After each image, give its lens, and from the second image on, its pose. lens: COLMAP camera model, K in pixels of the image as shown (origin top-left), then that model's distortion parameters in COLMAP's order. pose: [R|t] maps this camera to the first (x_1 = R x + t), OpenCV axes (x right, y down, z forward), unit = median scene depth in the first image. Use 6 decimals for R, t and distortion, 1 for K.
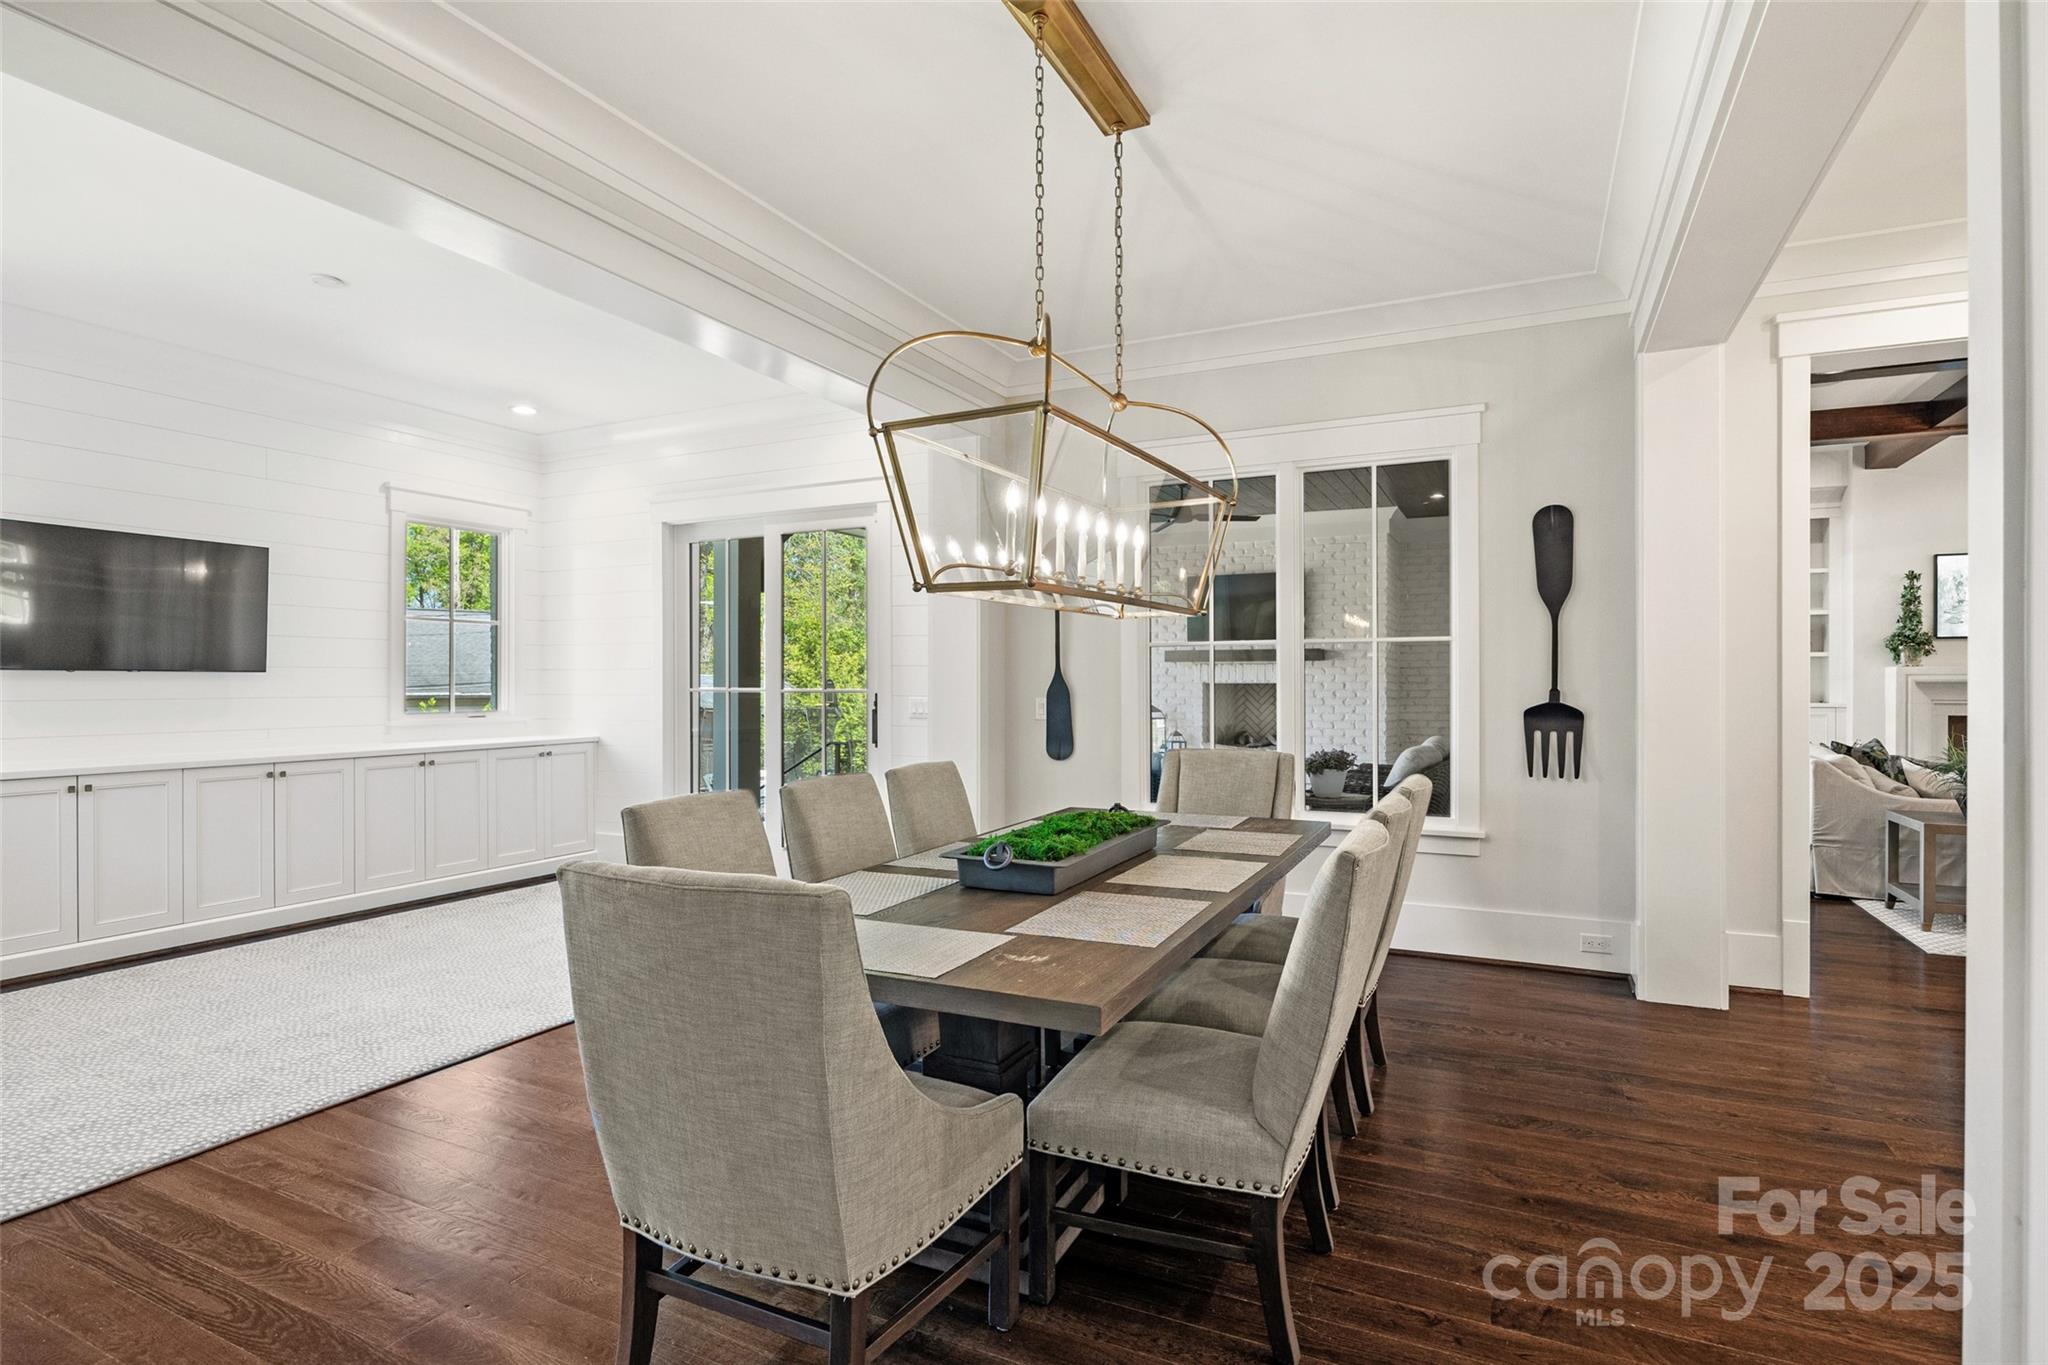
lens RADIAL K [[1006.5, 0, 1026.8], [0, 1006.5, 677.1], [0, 0, 1]] dist [-0.012583, 0.000137]
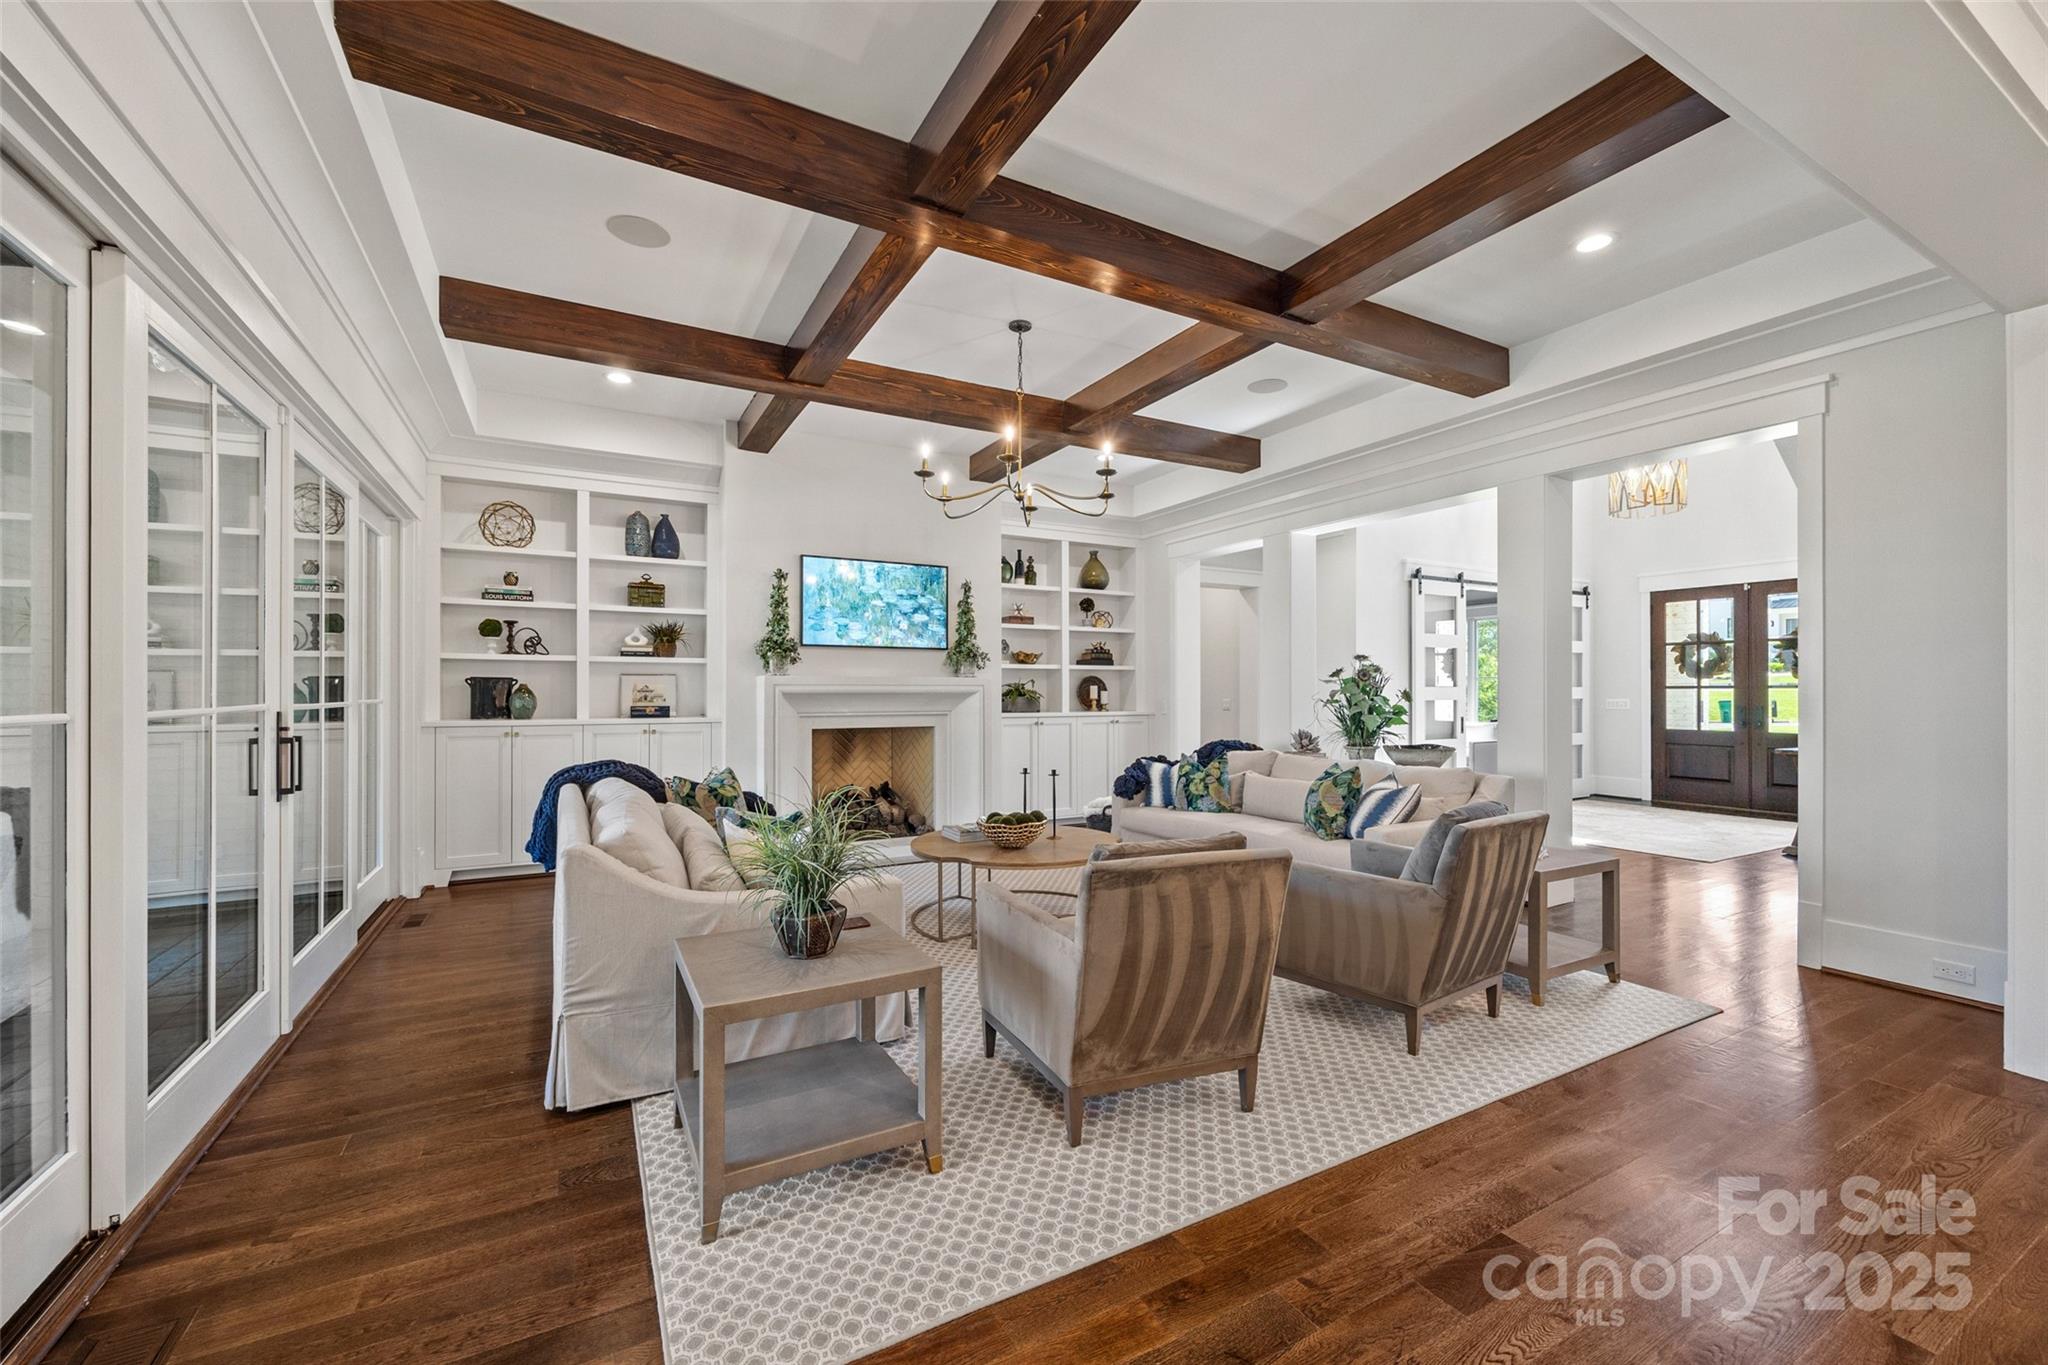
lens RADIAL K [[842.3, 0, 1020.3], [0, 842.3, 689.3], [0, 0, 1]] dist [0.000932, 0.000440]
pose [[0.574633, -0.000497, 0.818411, 0.391760], [-0.000268, 1.000000, 0.000795, 0.000977], [-0.818411, -0.000676, 0.574632, 0.386849]]
